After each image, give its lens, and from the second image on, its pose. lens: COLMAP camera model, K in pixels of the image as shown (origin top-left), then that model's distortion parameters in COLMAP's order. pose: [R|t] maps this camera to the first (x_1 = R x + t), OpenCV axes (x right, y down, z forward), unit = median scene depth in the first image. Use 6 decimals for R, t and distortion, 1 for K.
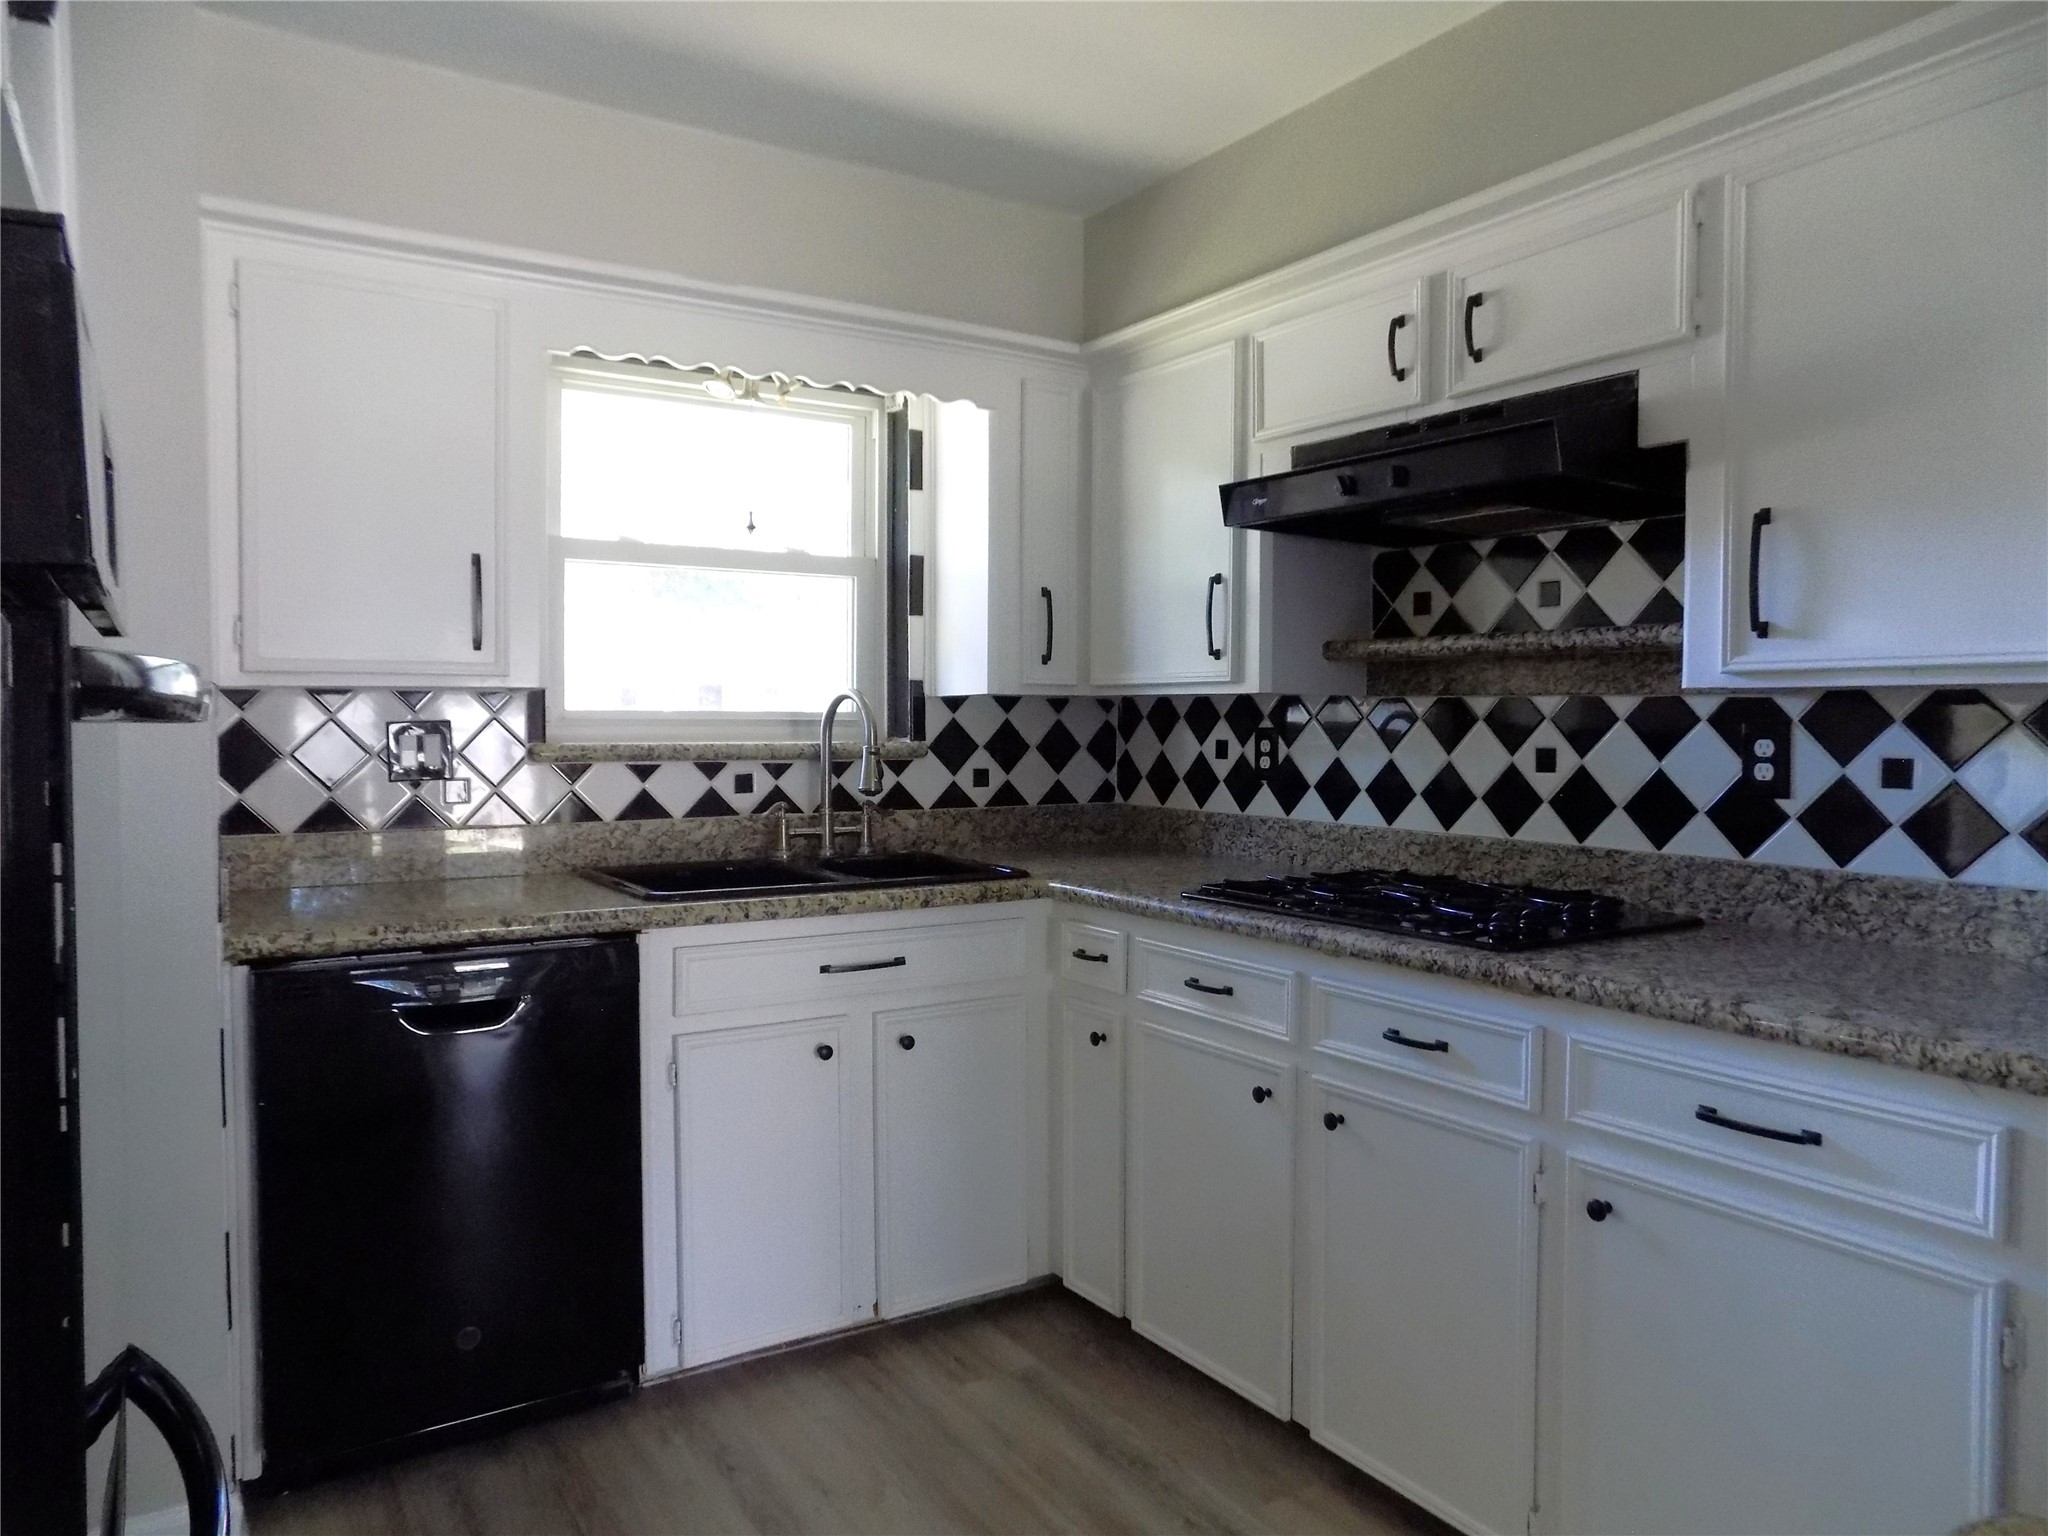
lens RADIAL K [[1405.8, 0, 1040.1], [0, 1405.8, 763.4], [0, 0, 1]] dist [-0.064378, 0.072679]
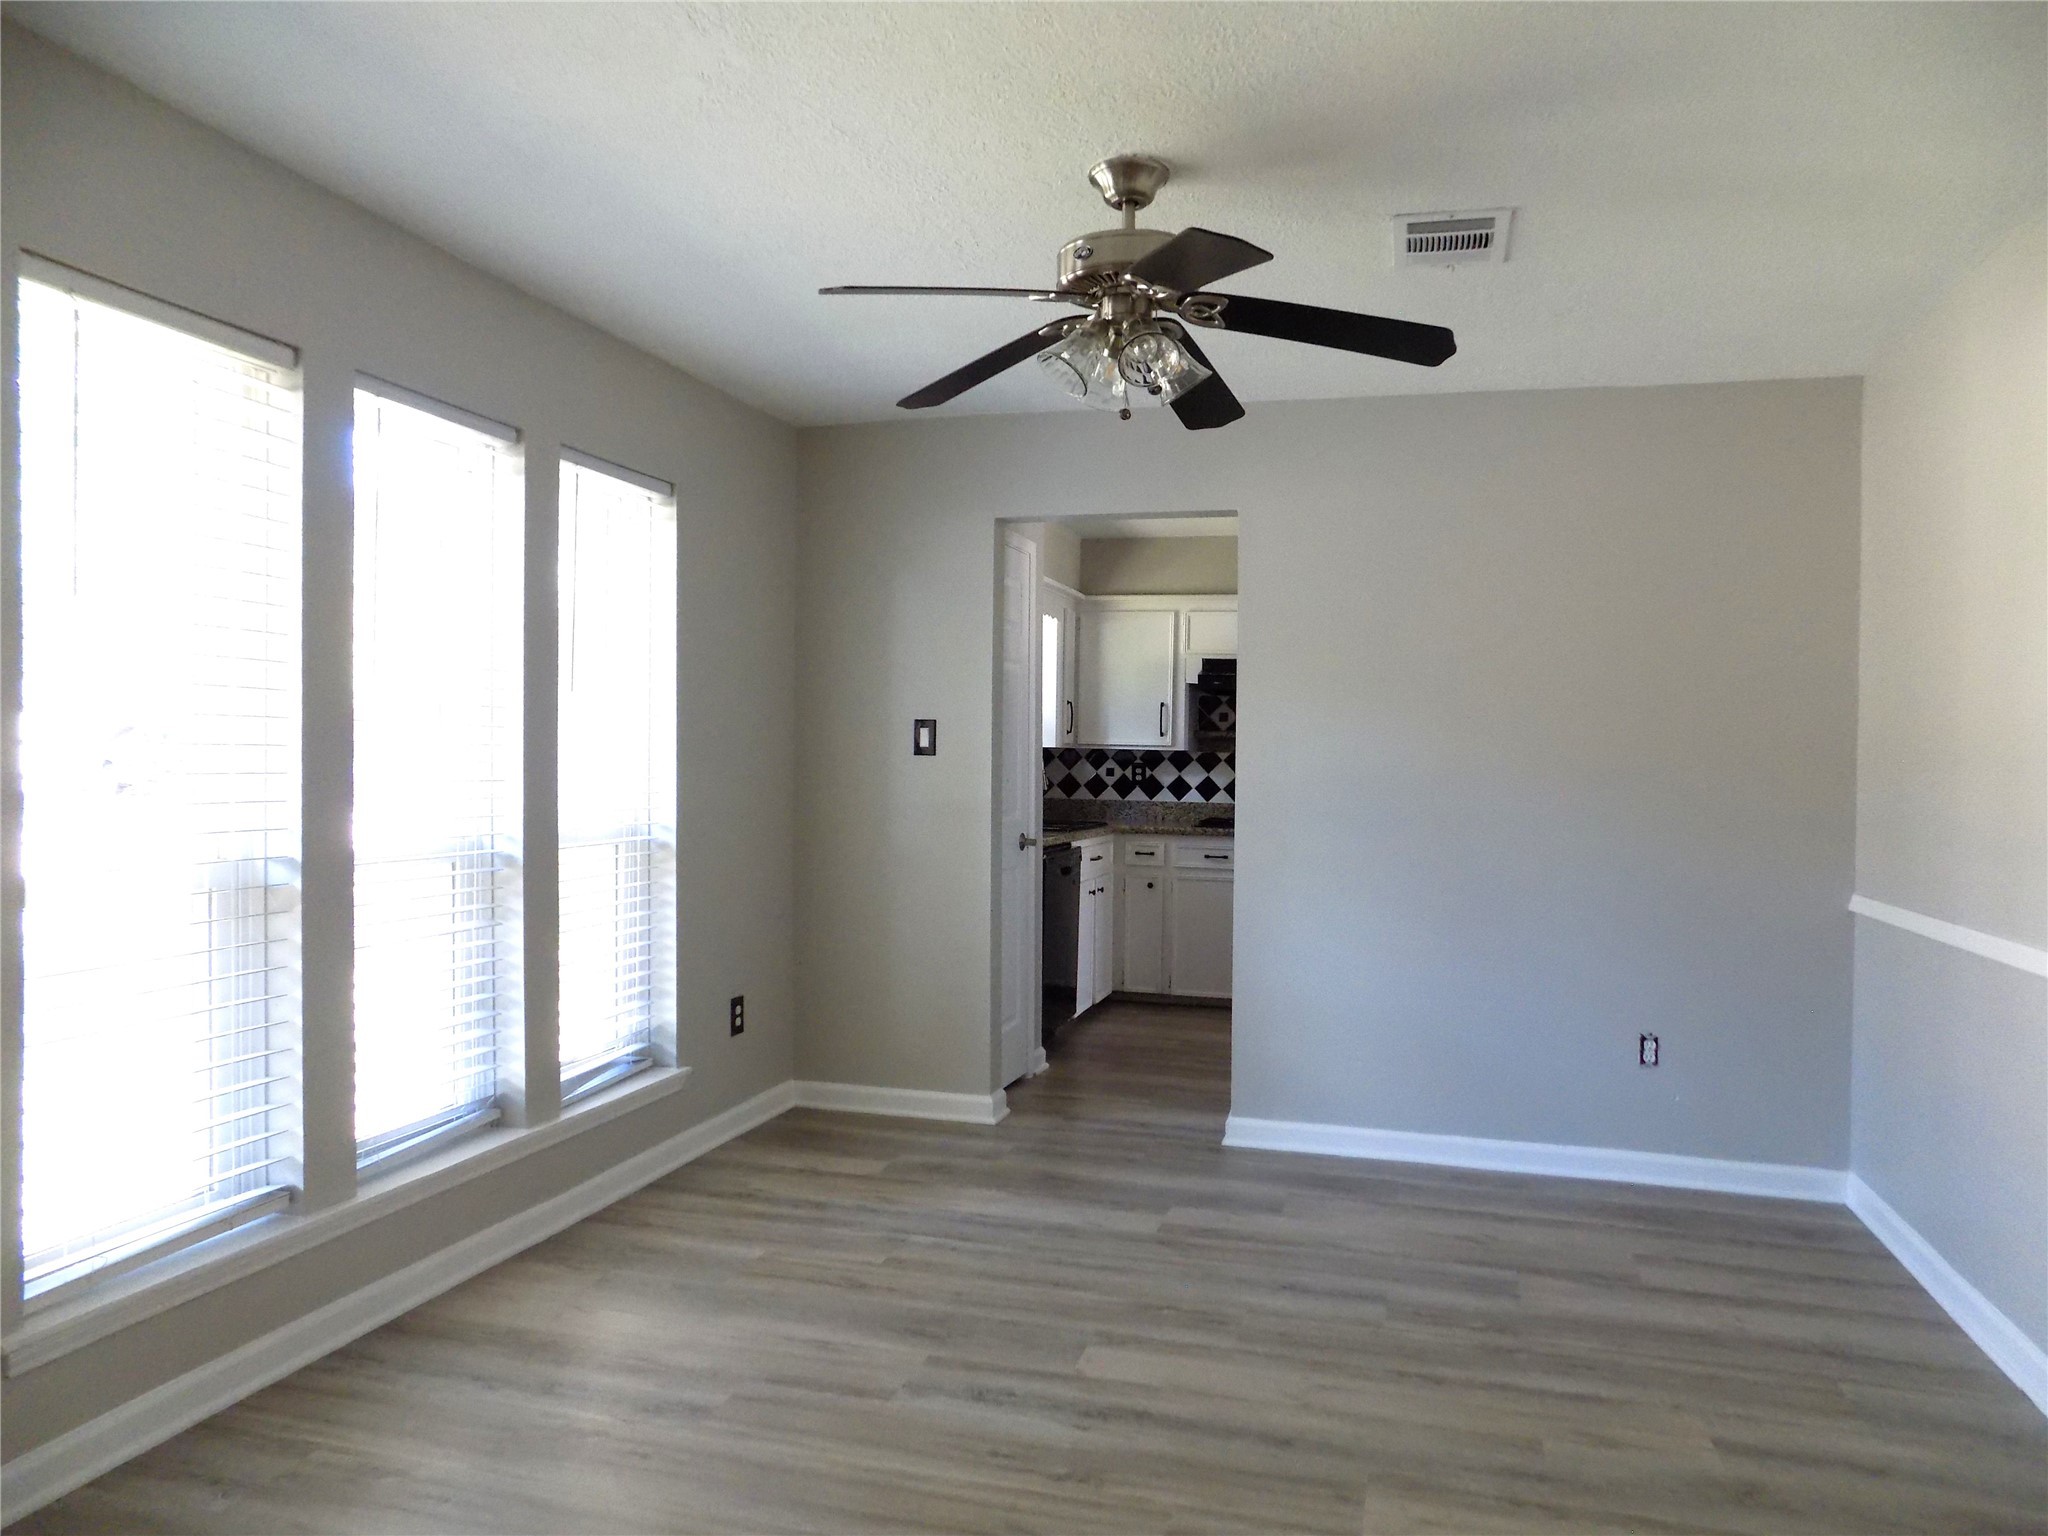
lens RADIAL K [[1405.8, 0, 1023.0], [0, 1405.8, 765.3], [0, 0, 1]] dist [-0.064378, 0.072679]
pose [[0.756184, 0.003392, 0.654350, -1.924572], [0.006171, 0.999905, -0.012315, 0.007949], [-0.654330, 0.013350, 0.756092, -0.832040]]
